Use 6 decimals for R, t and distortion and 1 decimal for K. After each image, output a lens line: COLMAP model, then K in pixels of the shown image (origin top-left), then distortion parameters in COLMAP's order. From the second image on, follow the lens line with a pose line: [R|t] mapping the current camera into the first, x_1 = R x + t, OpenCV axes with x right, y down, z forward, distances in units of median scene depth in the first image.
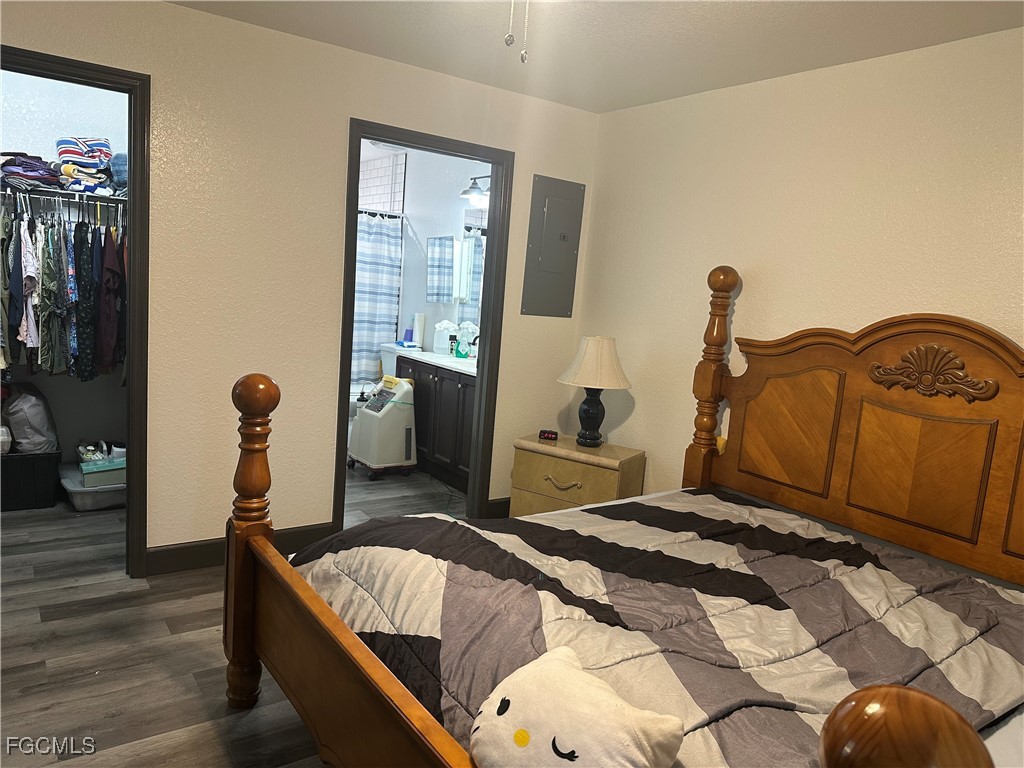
lens RADIAL K [[725.7, 0, 523.2], [0, 725.7, 379.5], [0, 0, 1]] dist [0.050100, -0.058408]
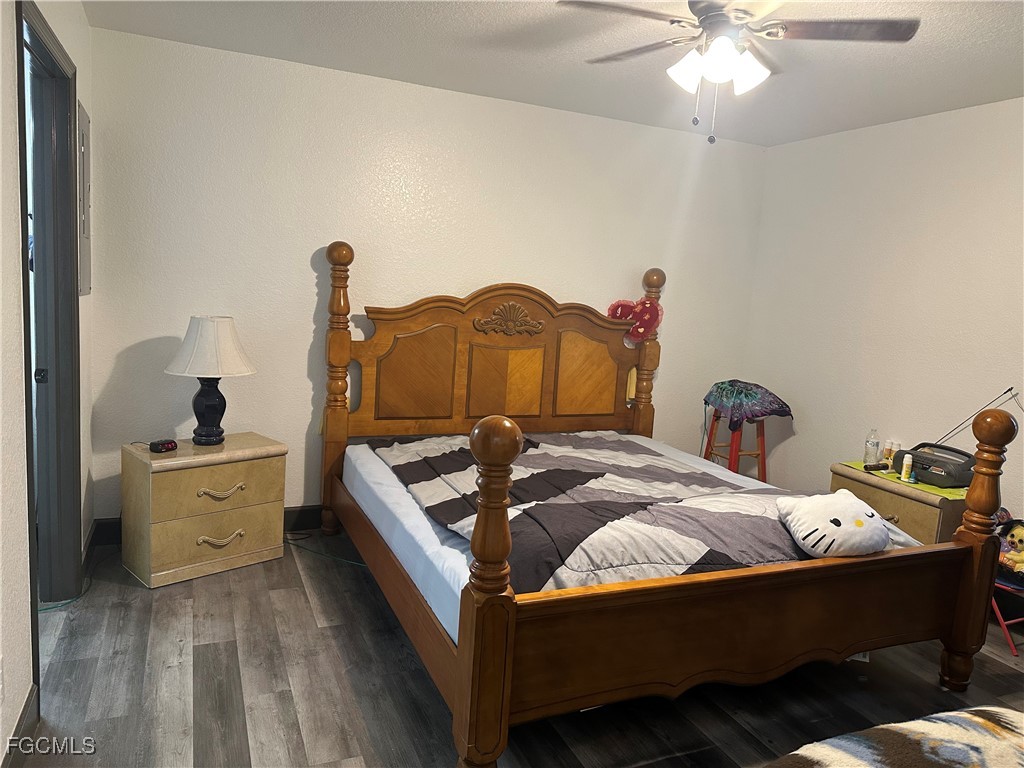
lens RADIAL K [[725.7, 0, 514.8], [0, 725.7, 381.7], [0, 0, 1]] dist [0.050100, -0.058408]
pose [[0.193820, -0.194143, 0.961635, -0.849699], [0.079719, 0.980098, 0.181803, -0.143092], [-0.977793, 0.041424, 0.205439, 0.592371]]
